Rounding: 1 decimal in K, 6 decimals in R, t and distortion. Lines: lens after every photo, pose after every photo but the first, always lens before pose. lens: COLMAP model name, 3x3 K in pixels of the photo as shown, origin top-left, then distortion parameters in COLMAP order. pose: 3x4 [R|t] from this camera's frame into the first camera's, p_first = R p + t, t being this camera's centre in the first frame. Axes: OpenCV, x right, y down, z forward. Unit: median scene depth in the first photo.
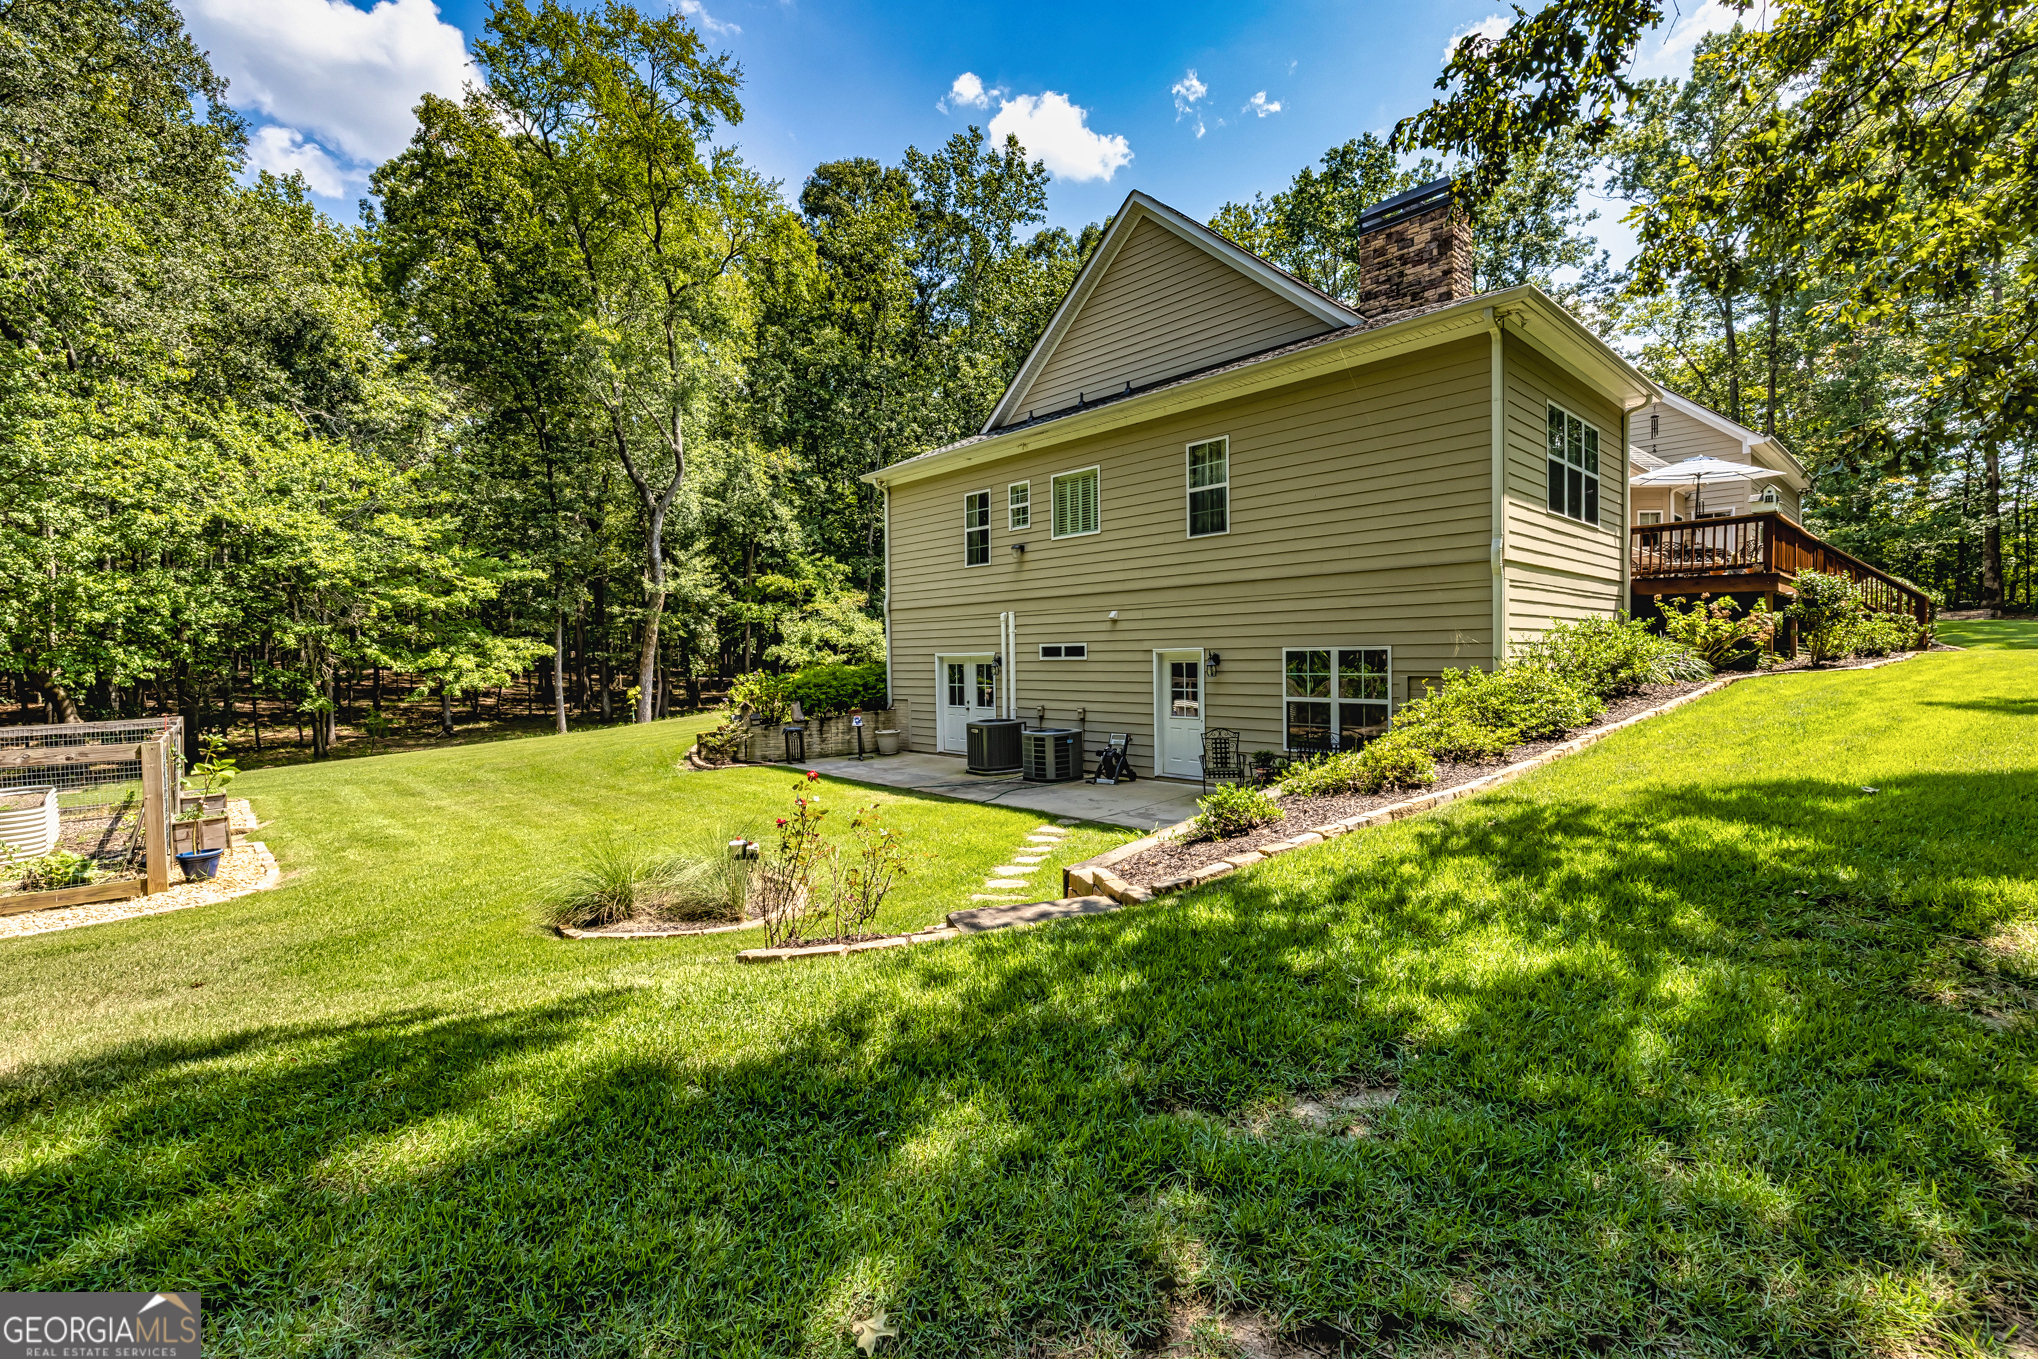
lens RADIAL K [[885.6, 0, 1008.3], [0, 885.6, 669.8], [0, 0, 1]] dist [-0.003848, 0.000708]
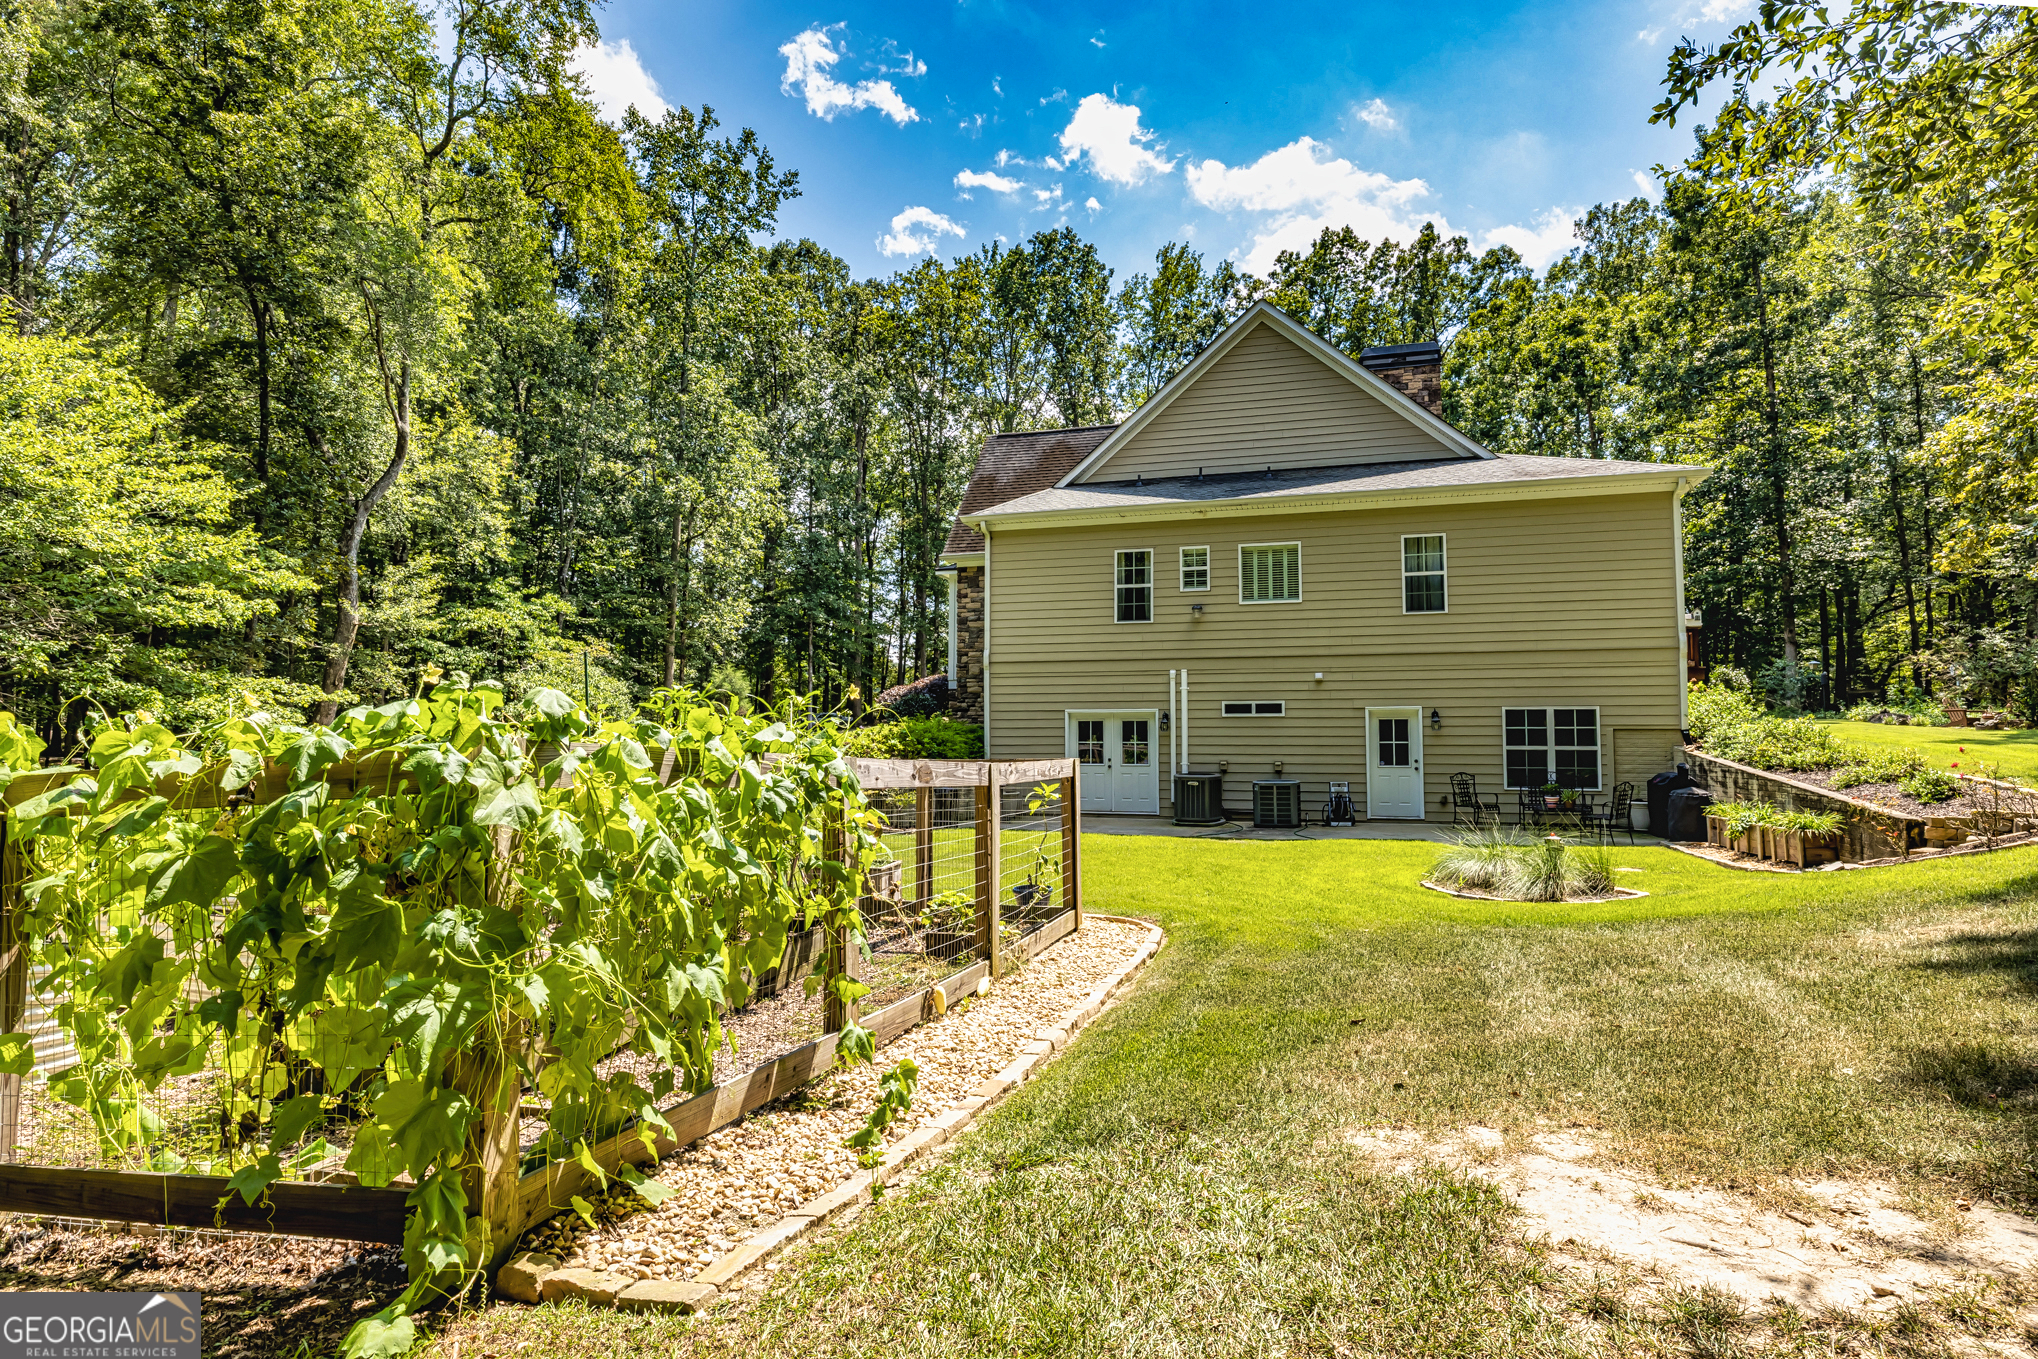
lens RADIAL K [[885.6, 0, 1020.4], [0, 885.6, 671.3], [0, 0, 1]] dist [-0.003848, 0.000708]
pose [[0.832262, 0.033341, 0.553379, -0.636185], [0.003405, 0.997864, -0.065243, 0.002331], [-0.554372, 0.056184, 0.830370, 0.223706]]
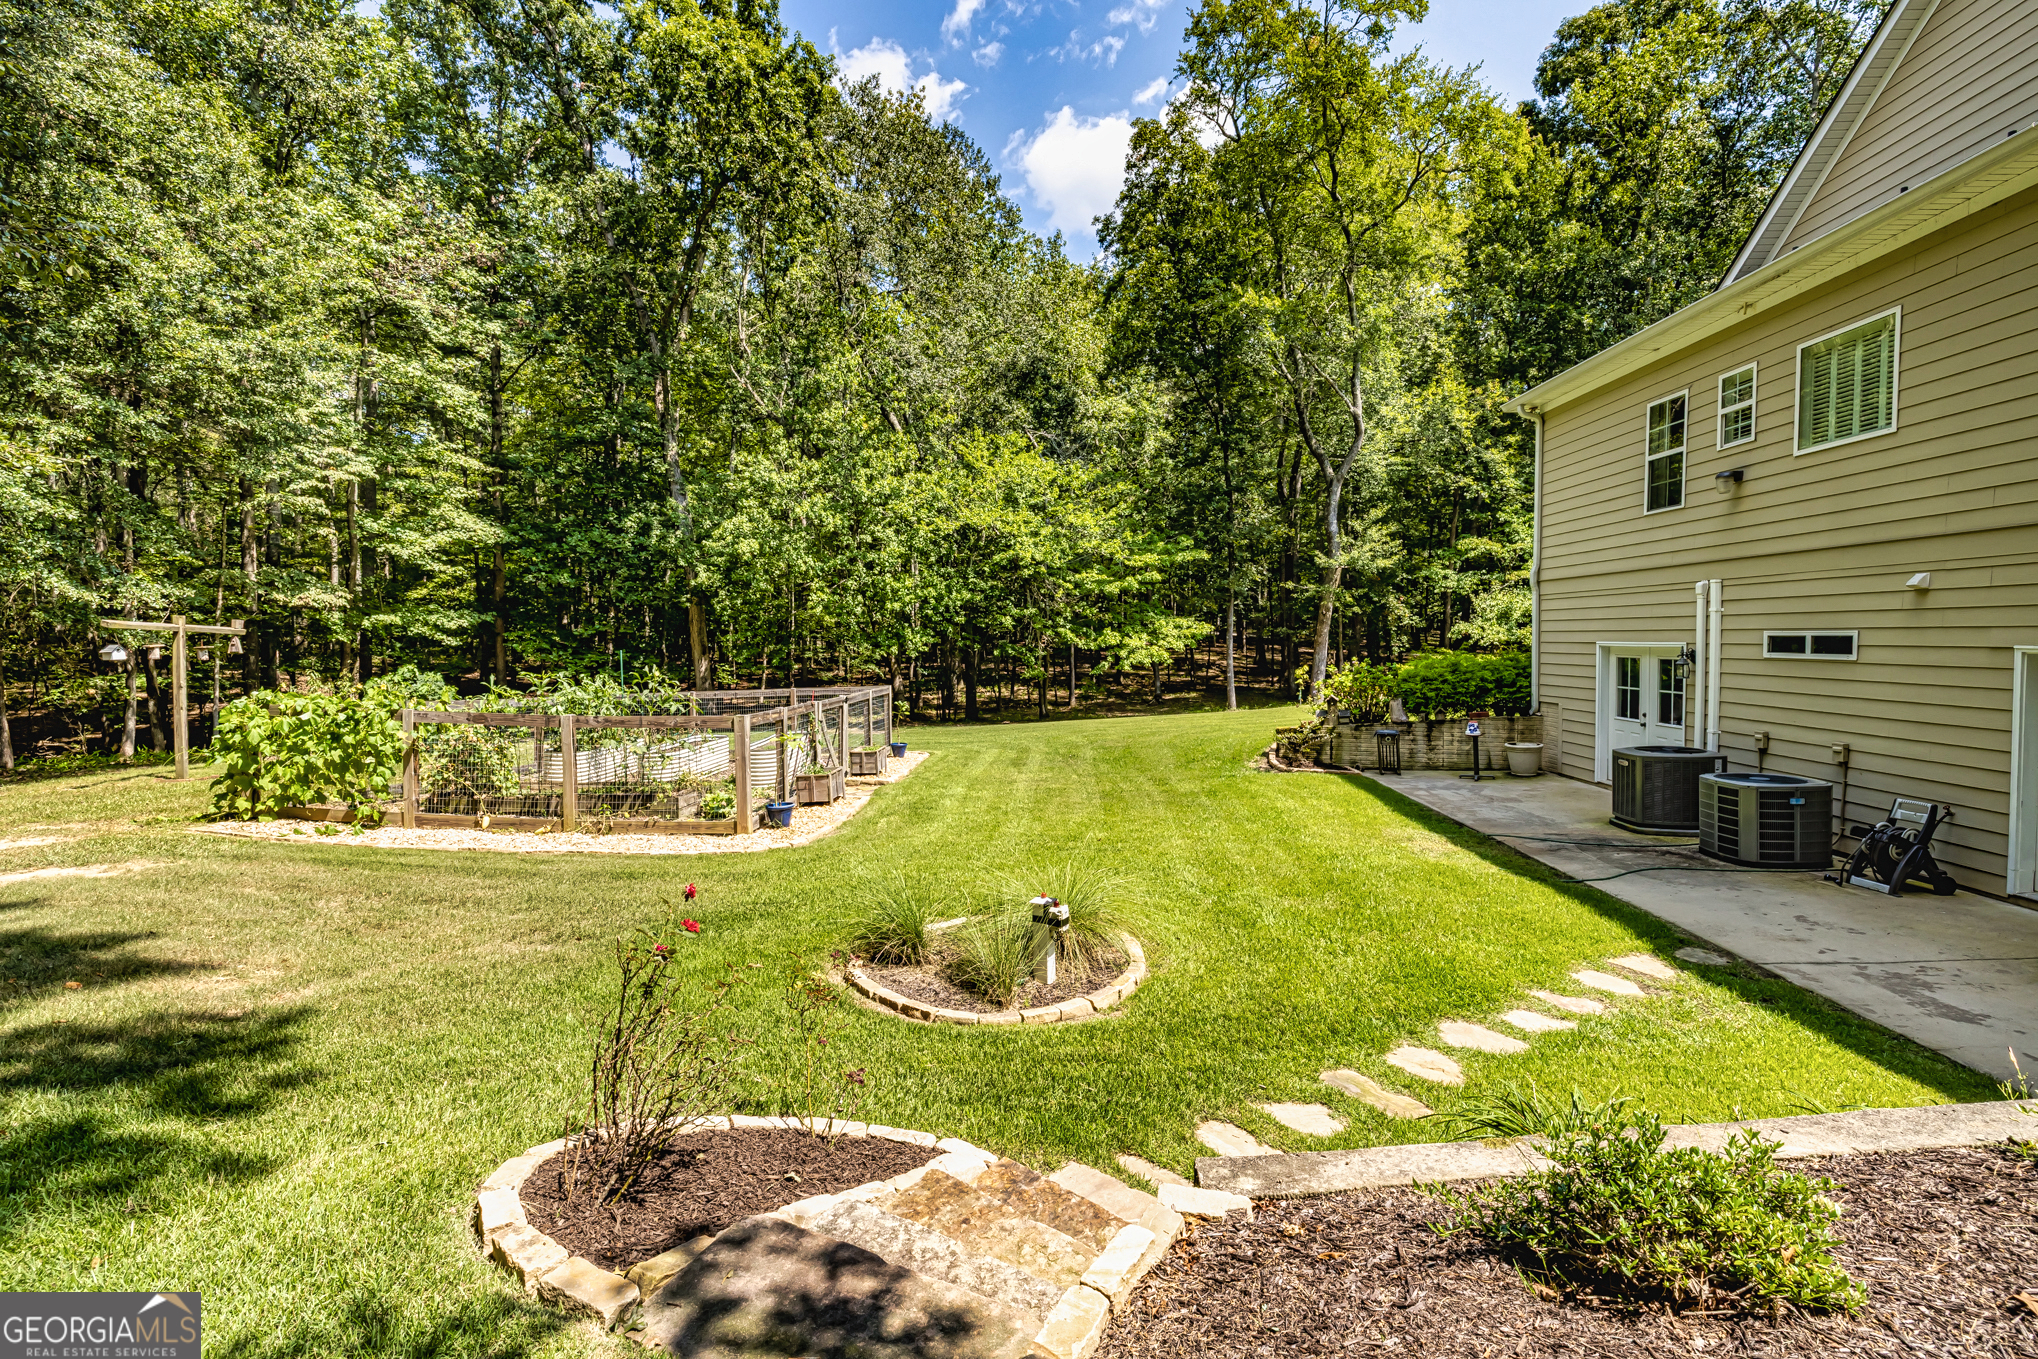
lens RADIAL K [[885.6, 0, 1015.7], [0, 885.6, 672.9], [0, 0, 1]] dist [-0.003848, 0.000708]
pose [[0.698612, 0.038684, -0.714454, 0.094874], [-0.013288, 0.999067, 0.041101, -0.016013], [0.715377, -0.019220, 0.698474, 0.178118]]
